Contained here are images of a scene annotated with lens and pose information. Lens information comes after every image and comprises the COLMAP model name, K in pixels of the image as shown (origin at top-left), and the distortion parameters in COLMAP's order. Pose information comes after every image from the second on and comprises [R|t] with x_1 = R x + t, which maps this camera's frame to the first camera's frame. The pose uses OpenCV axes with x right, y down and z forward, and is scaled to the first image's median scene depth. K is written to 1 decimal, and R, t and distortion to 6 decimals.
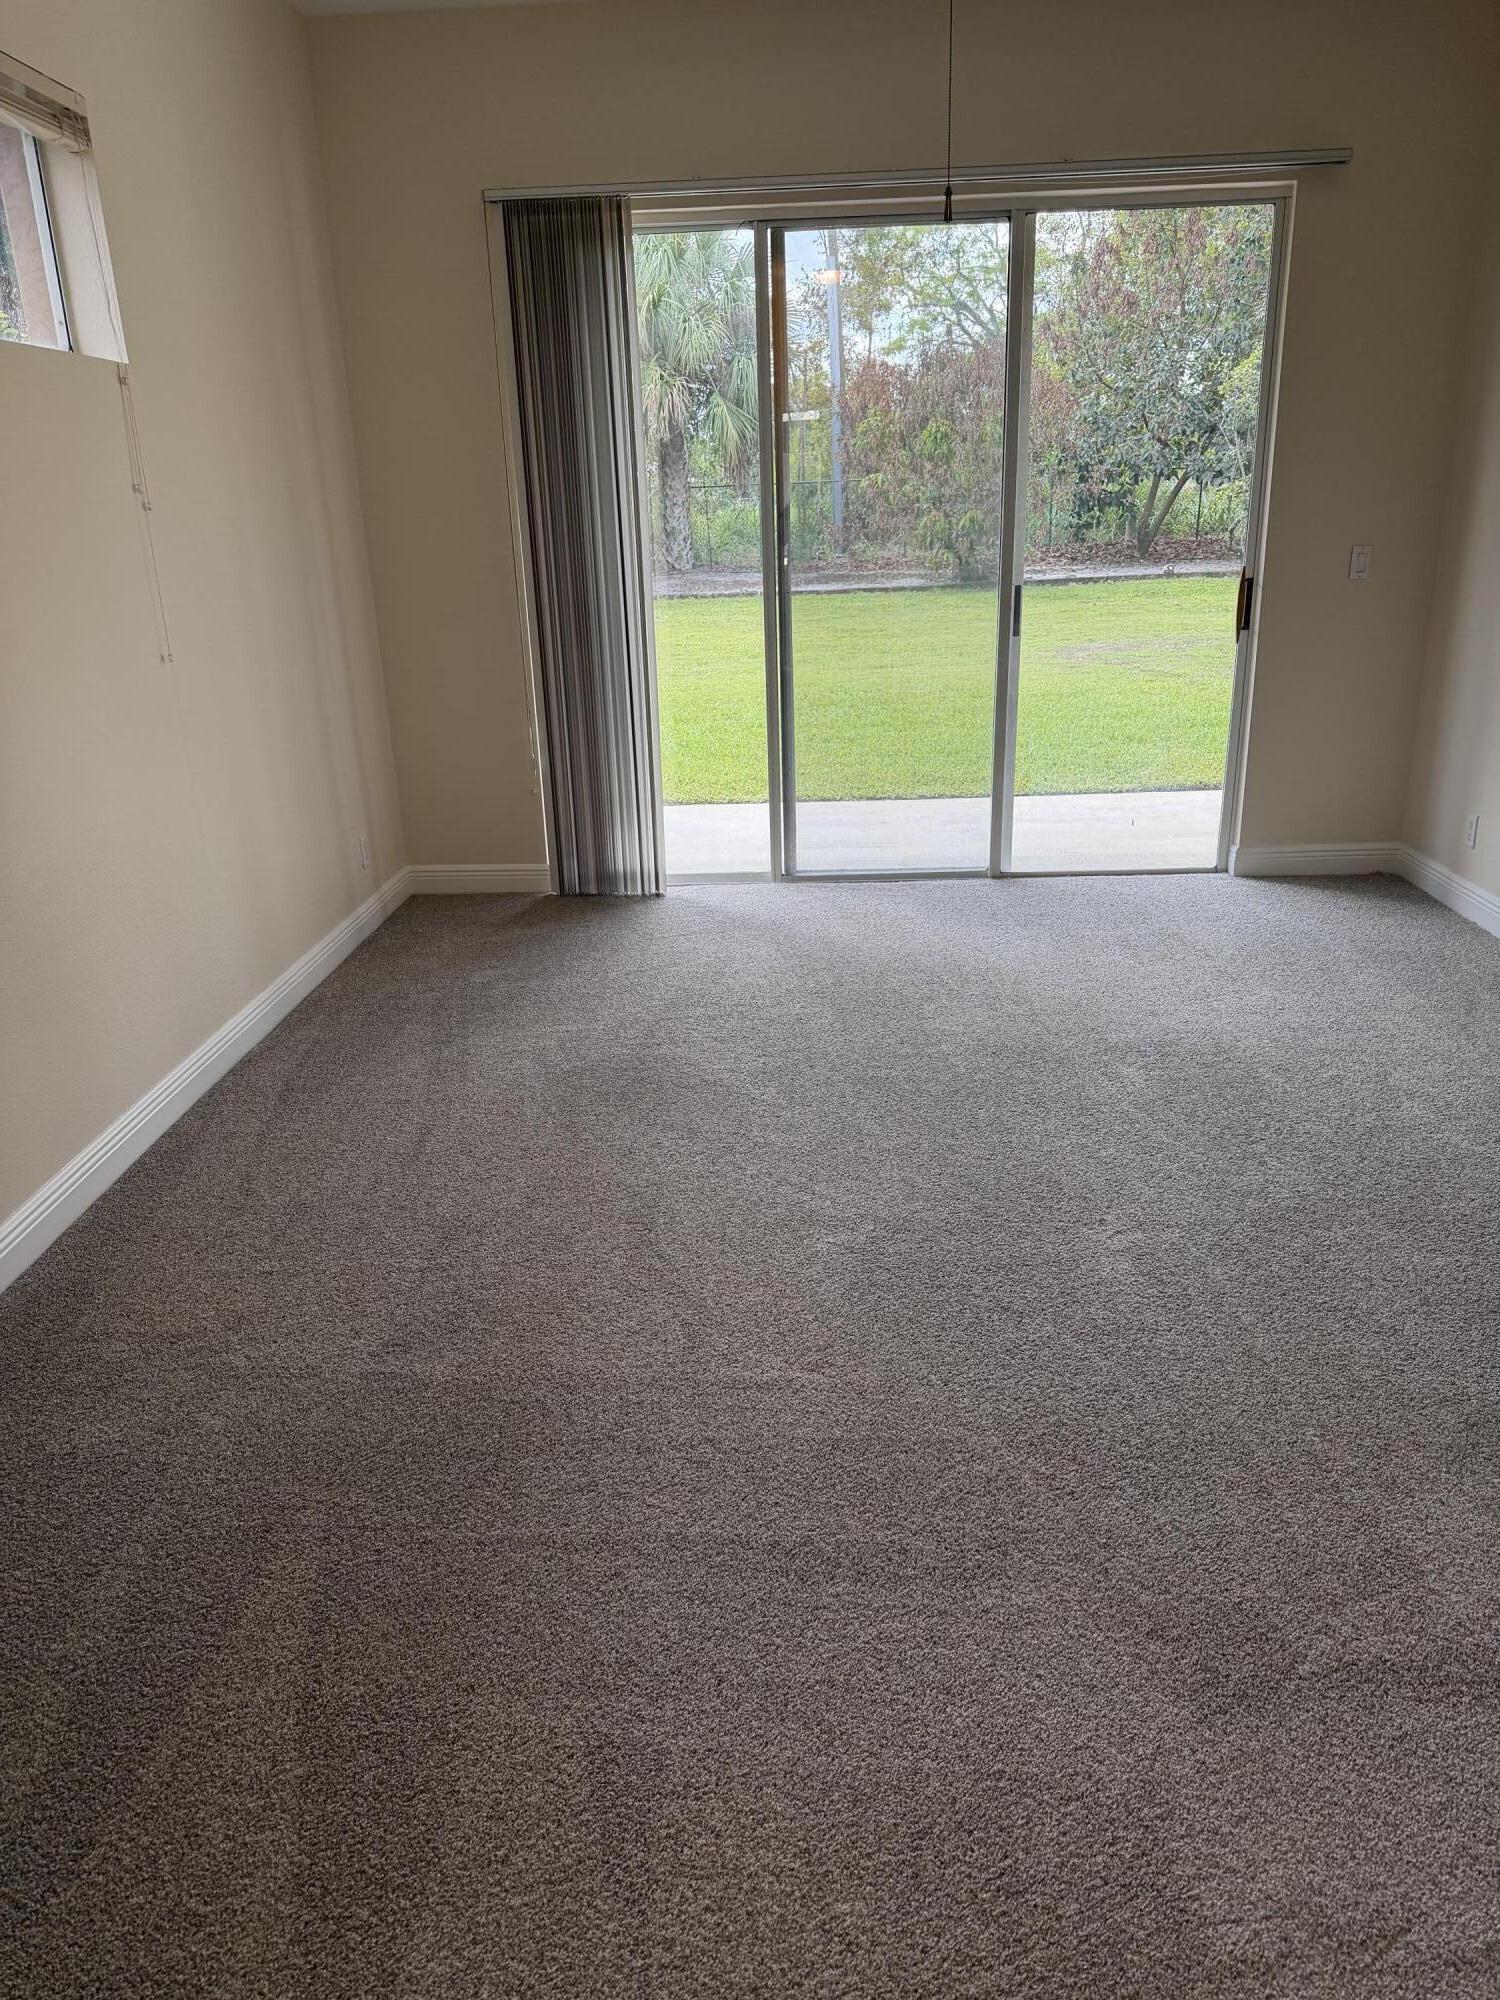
lens RADIAL K [[1407.1, 0, 750.0], [0, 1407.1, 1000.0], [0, 0, 1]] dist [0.107110, -0.140469]
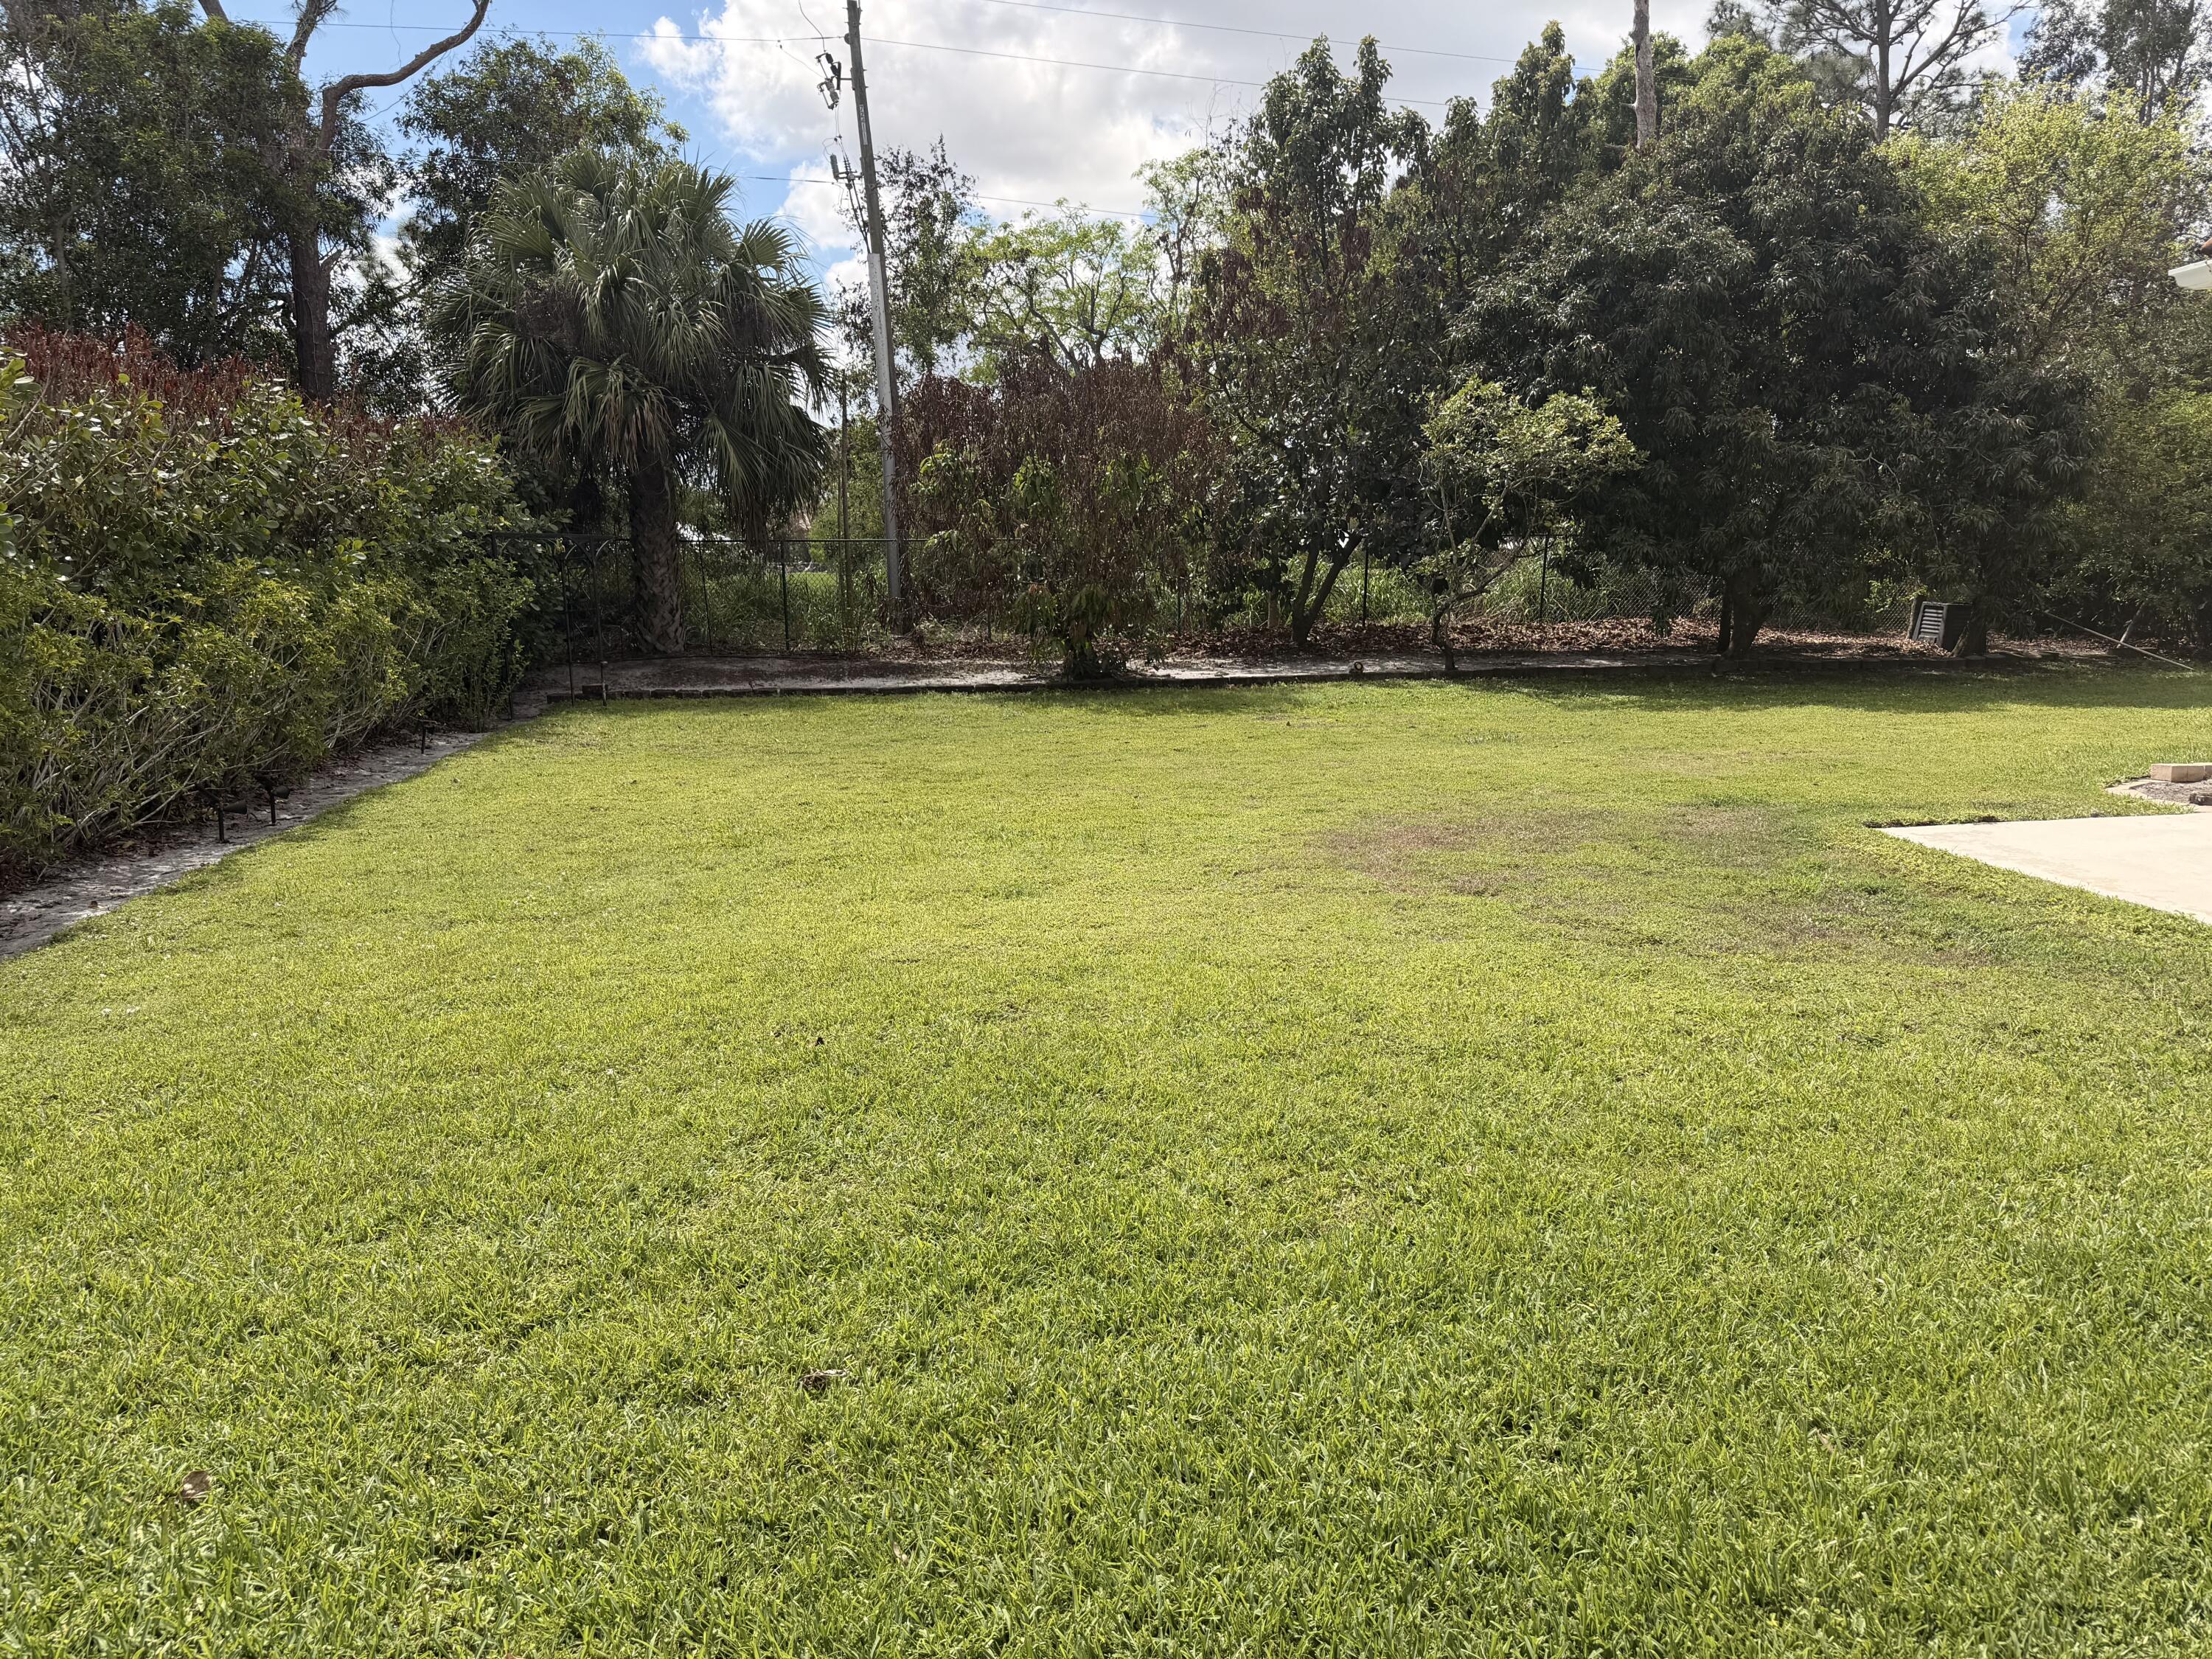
lens RADIAL K [[1556.3, 0, 1123.5], [0, 1556.3, 844.5], [0, 0, 1]] dist [0.107110, -0.140469]
pose [[0.979286, -0.011260, 0.202167, 0.014973], [0.043669, 0.986701, -0.156571, -0.089497], [-0.197716, 0.162157, 0.966754, 0.255873]]
